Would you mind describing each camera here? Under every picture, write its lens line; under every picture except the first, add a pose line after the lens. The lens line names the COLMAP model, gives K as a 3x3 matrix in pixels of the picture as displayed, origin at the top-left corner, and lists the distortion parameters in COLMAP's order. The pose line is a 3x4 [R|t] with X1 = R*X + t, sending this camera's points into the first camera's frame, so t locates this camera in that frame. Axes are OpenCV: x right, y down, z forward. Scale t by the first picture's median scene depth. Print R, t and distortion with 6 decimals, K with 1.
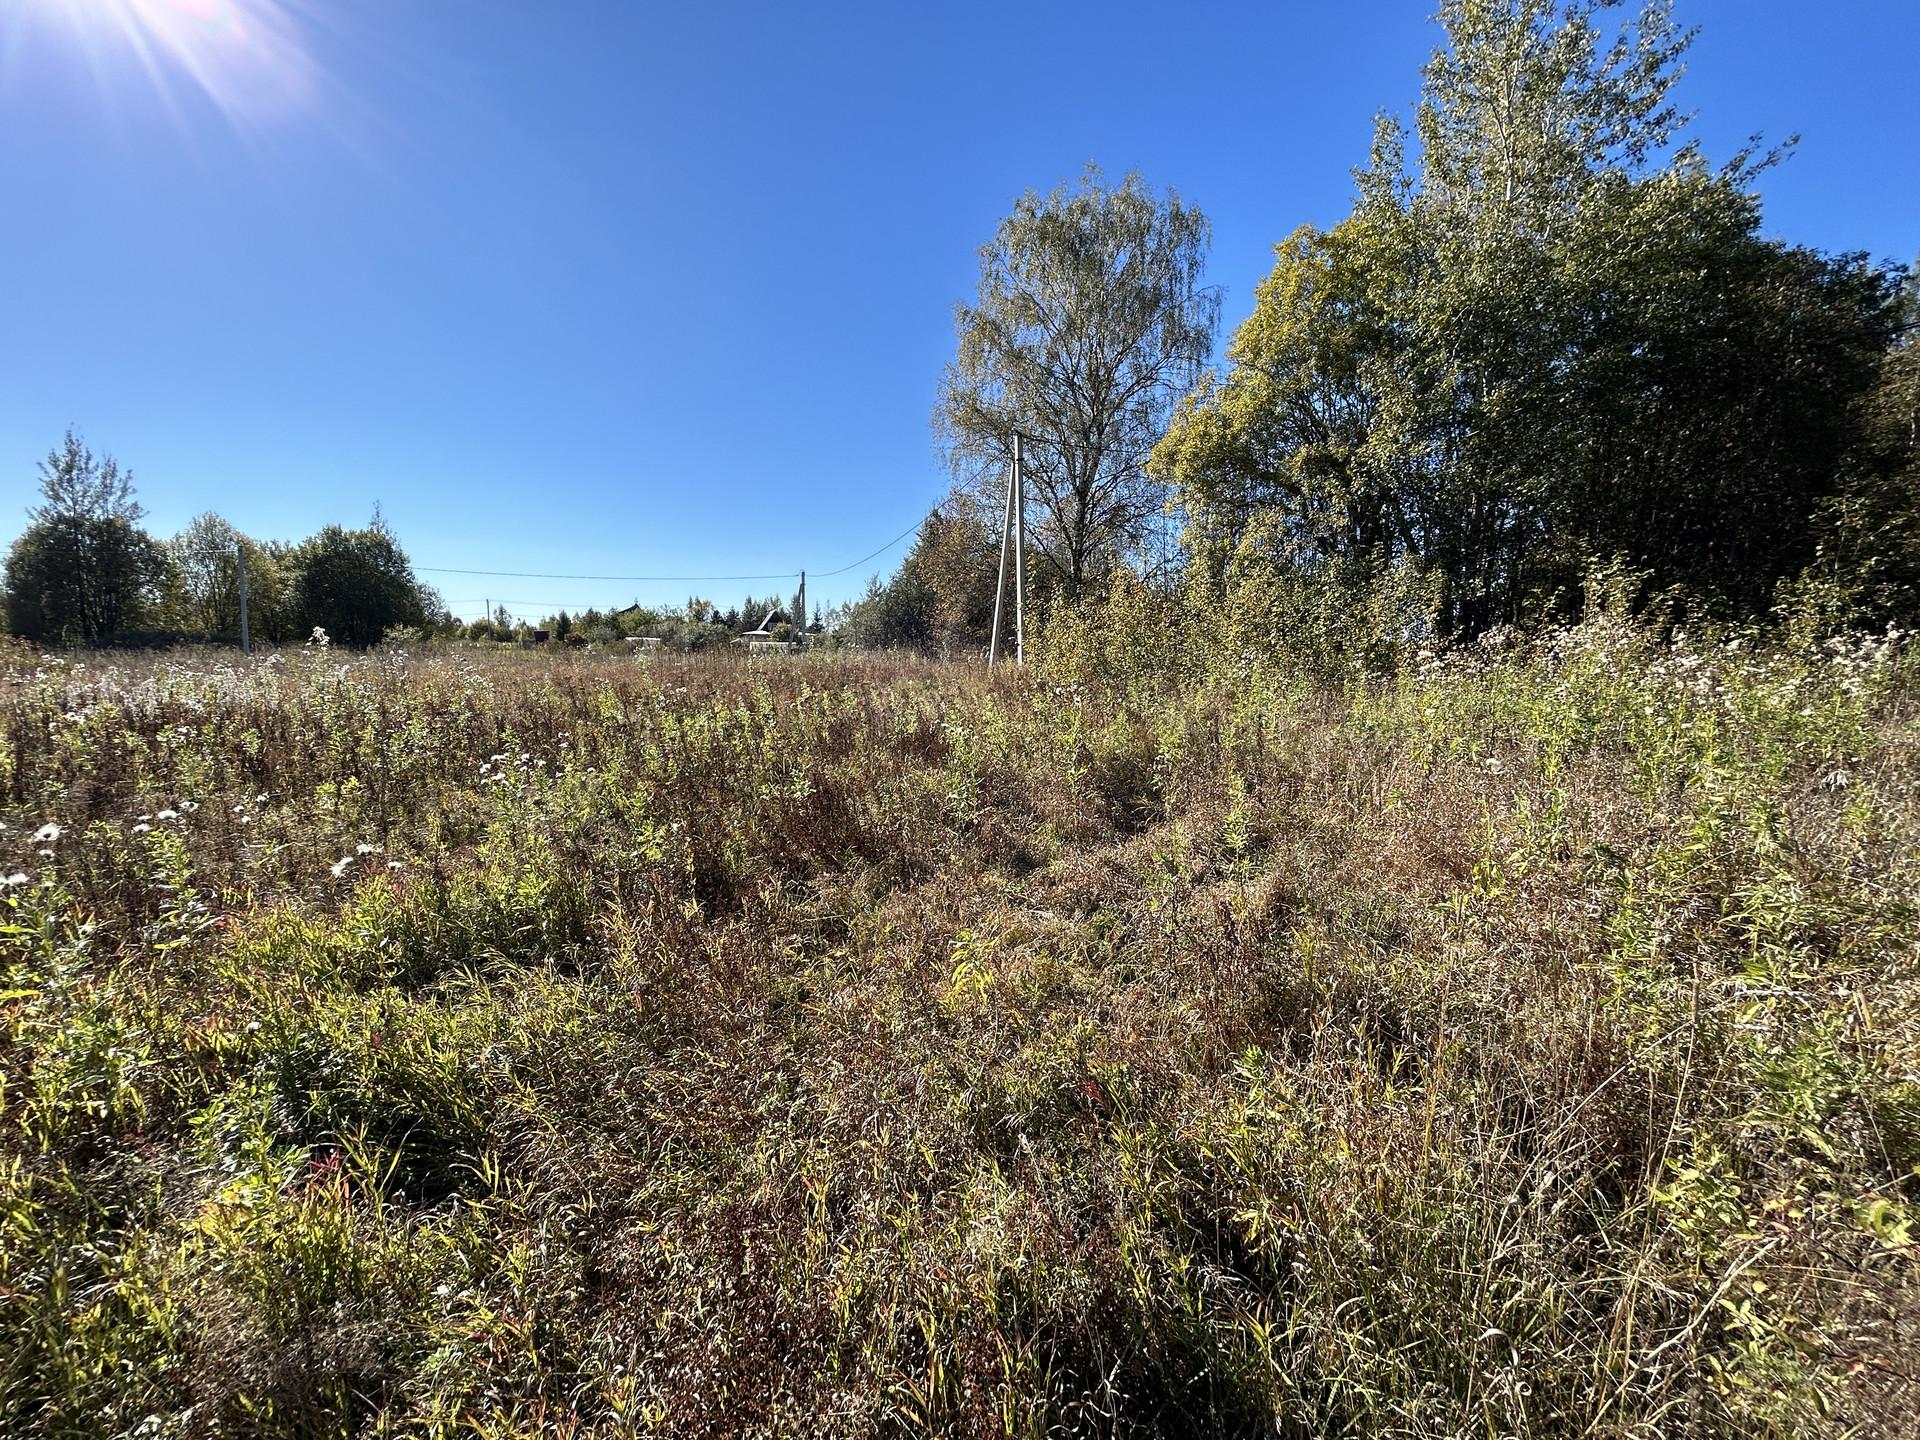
lens RADIAL K [[765.7, 0, 955.9], [0, 765.7, 723.3], [0, 0, 1]] dist [-0.004920, 0.001138]
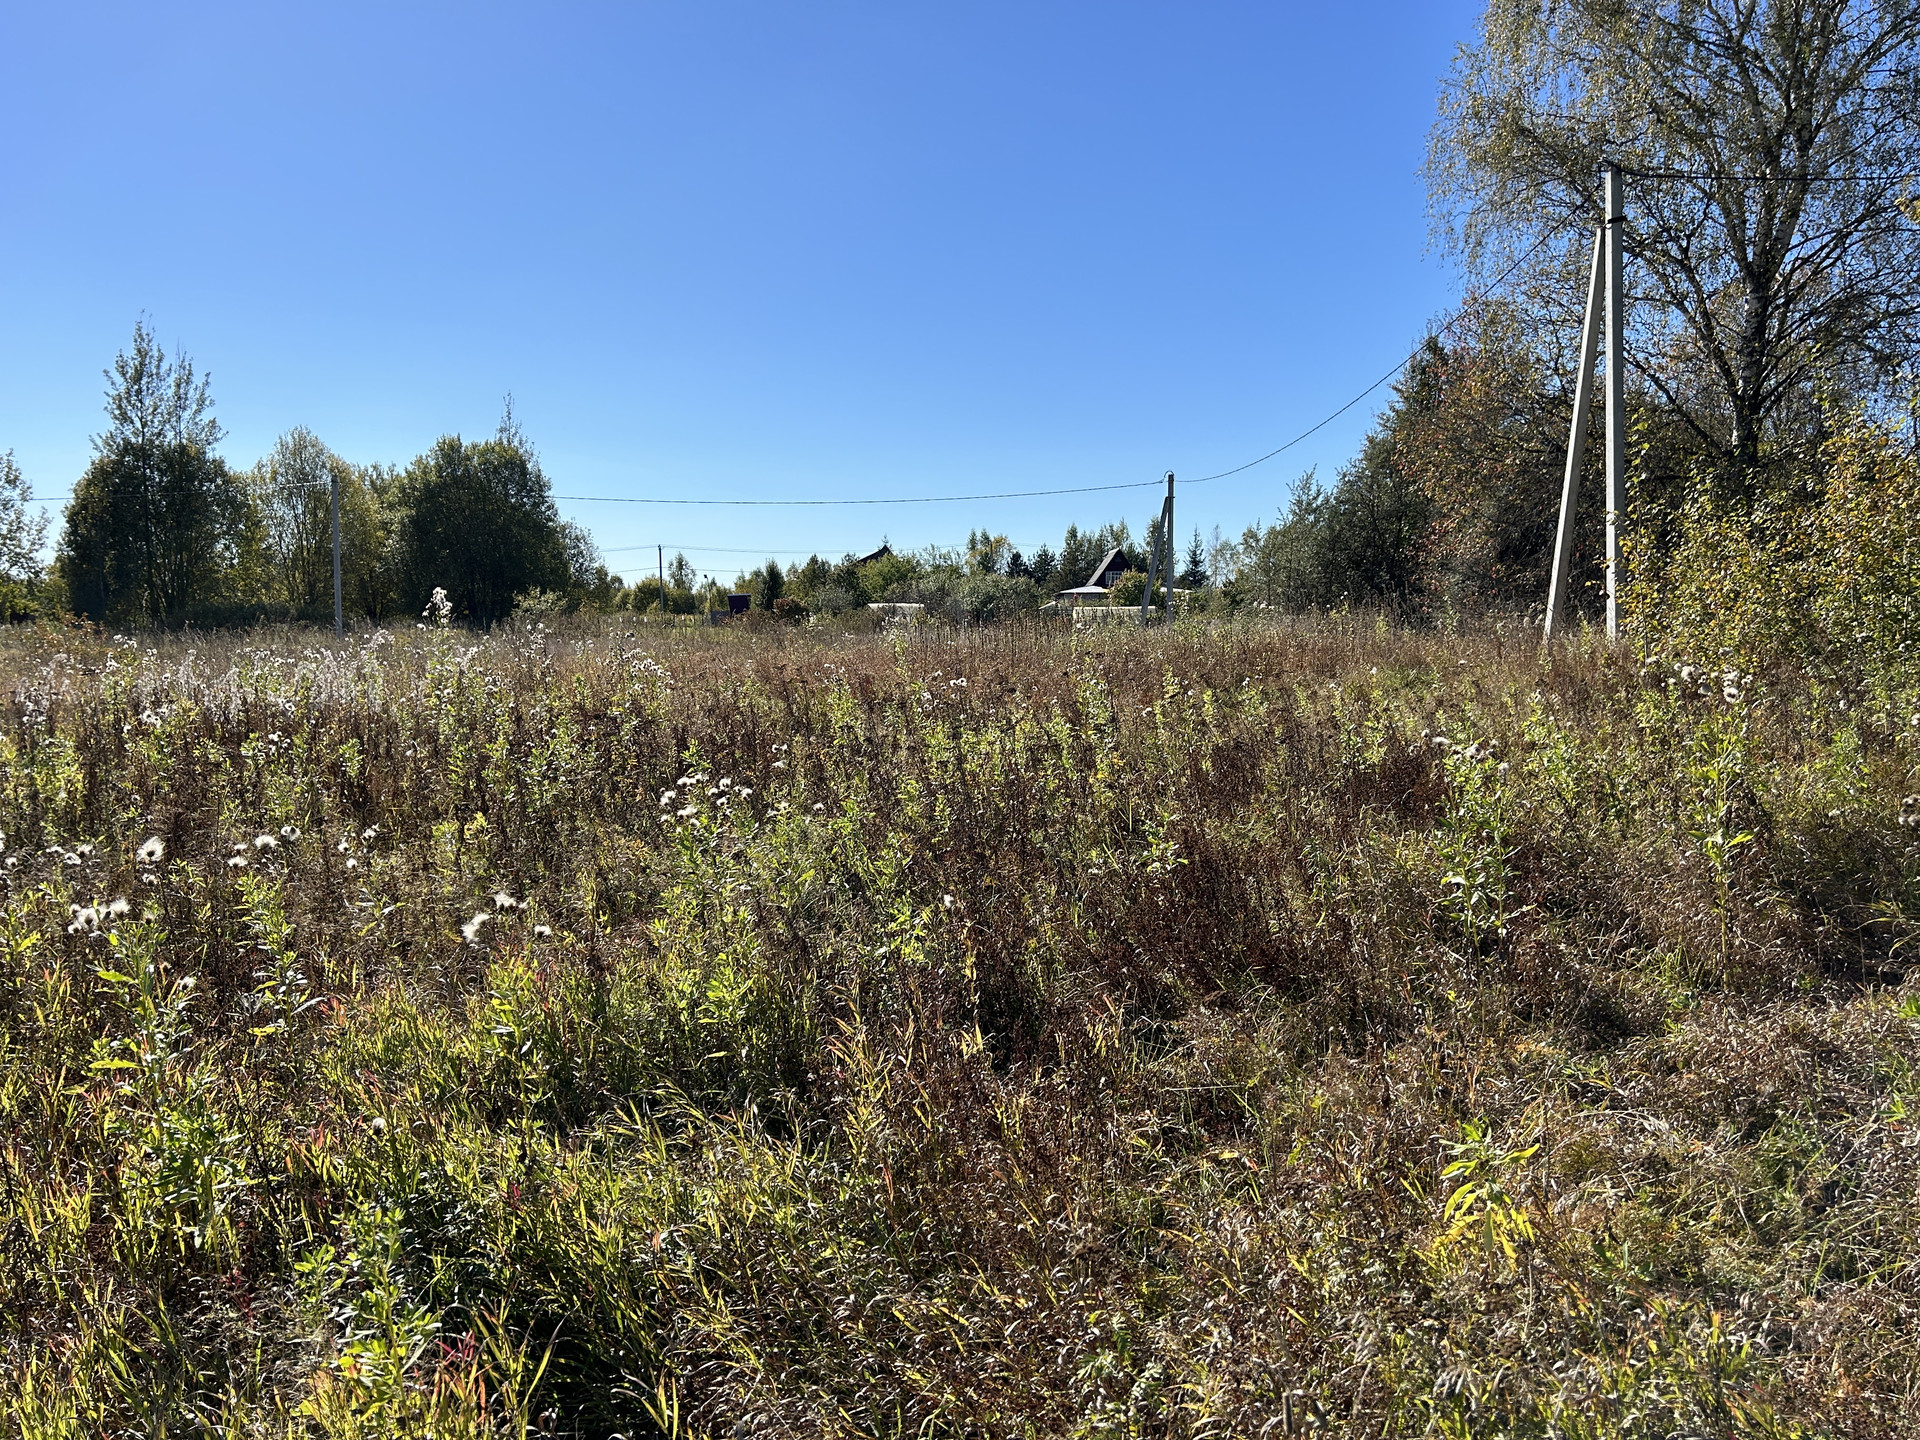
lens RADIAL K [[1430.5, 0, 963.7], [0, 1430.5, 728.7], [0, 0, 1]] dist [0.069145, -0.082024]
pose [[0.943277, 0.009137, -0.331880, 0.004874], [-0.015696, 0.999731, -0.017089, 0.012753], [0.331635, 0.021329, 0.943167, -0.021276]]
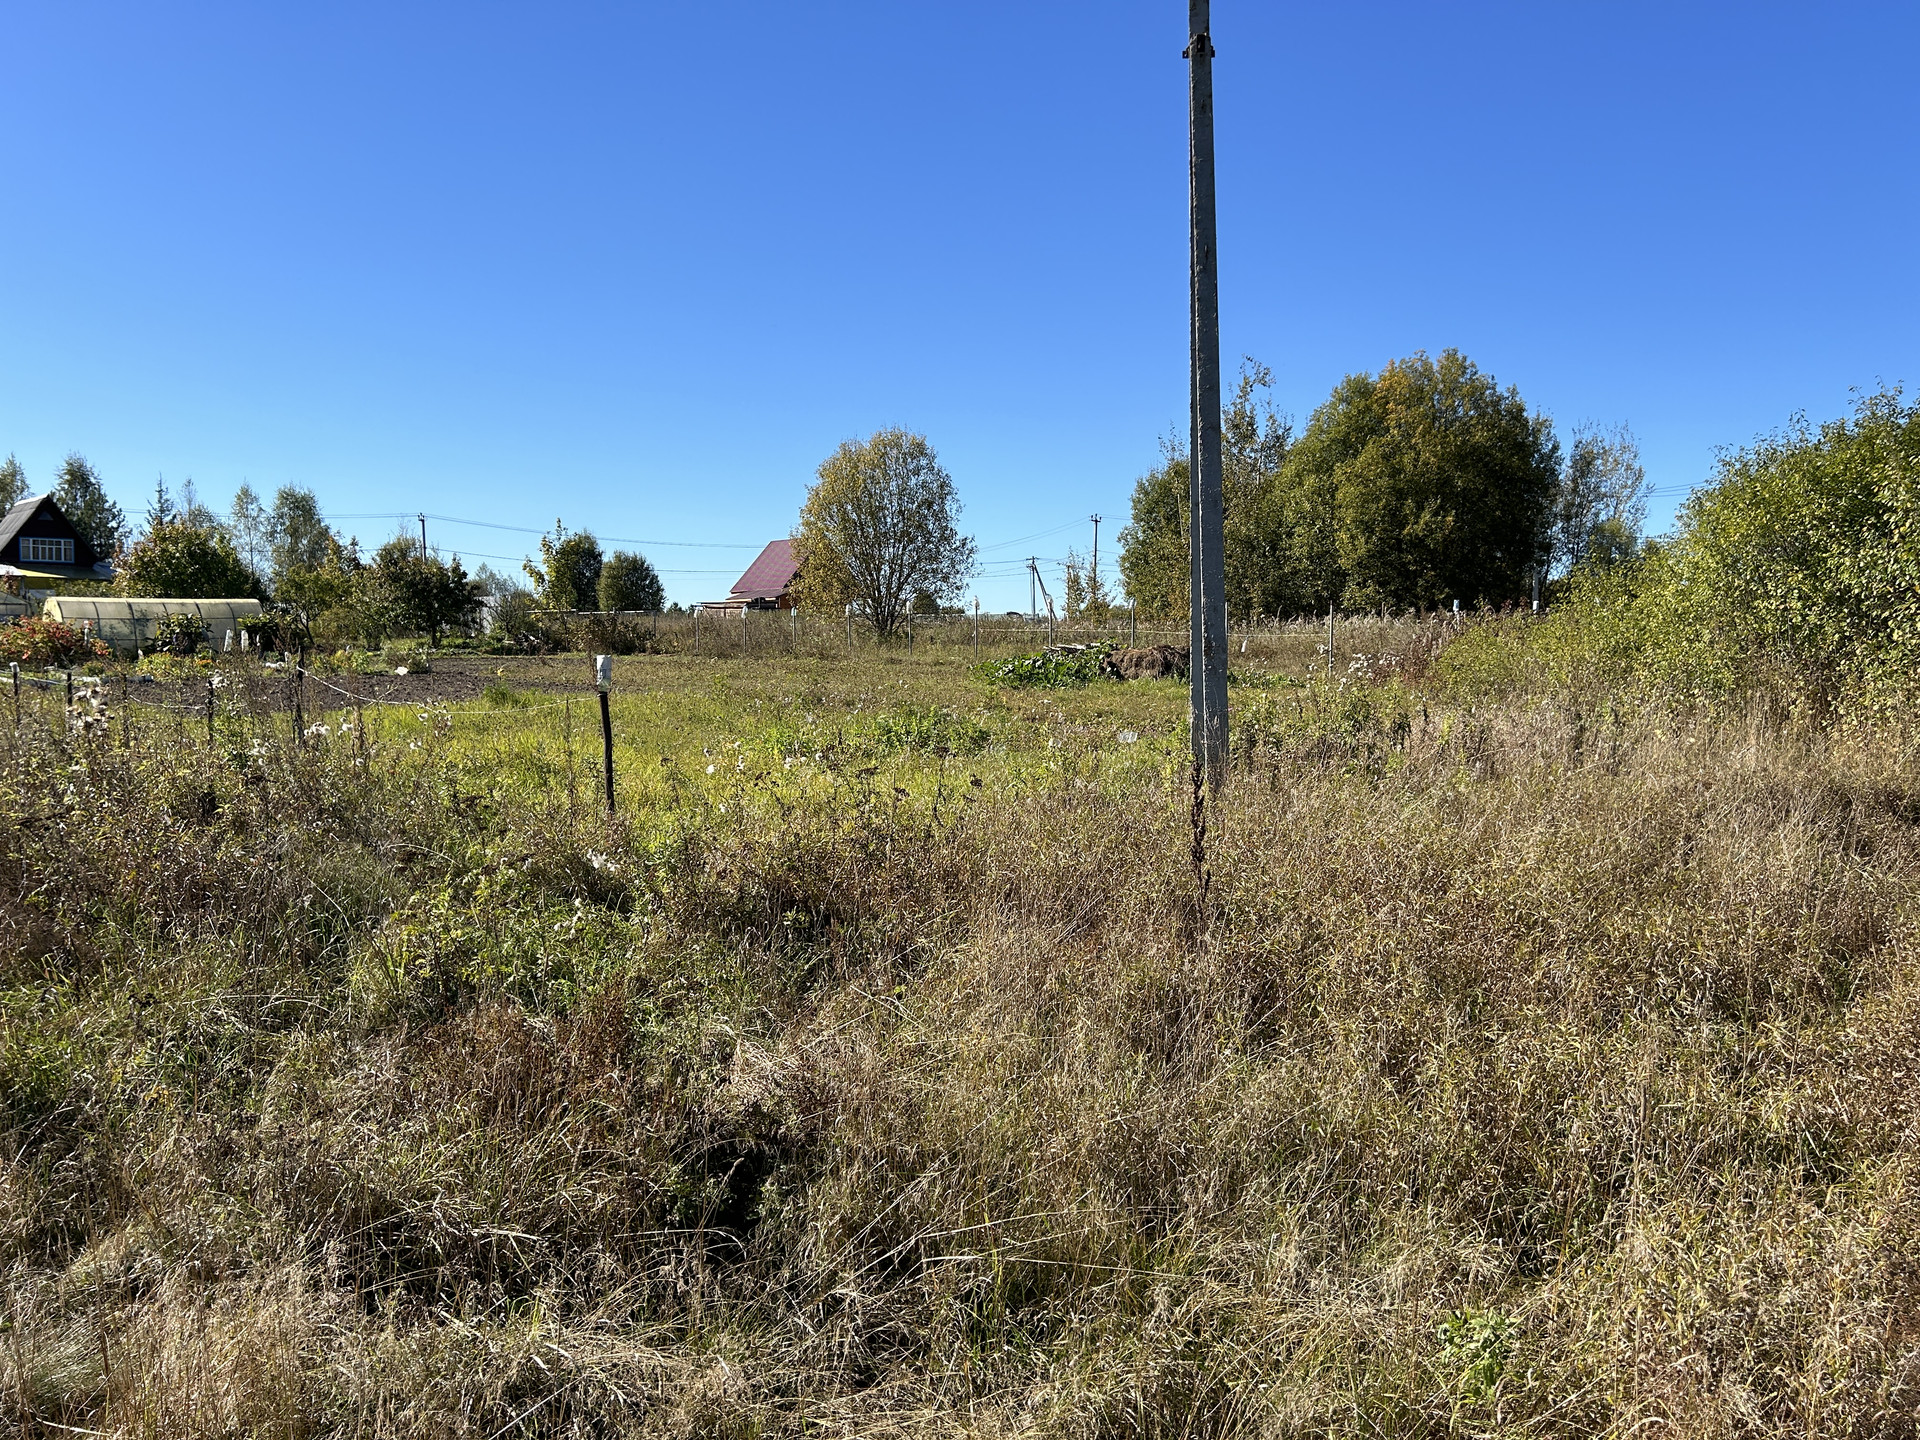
lens RADIAL K [[1430.5, 0, 977.5], [0, 1430.5, 716.0], [0, 0, 1]] dist [0.069145, -0.082024]
pose [[0.912807, -0.035110, 0.406878, -2.040453], [0.047959, 0.998620, -0.021420, -0.500138], [-0.405565, 0.039066, 0.913231, 5.139372]]
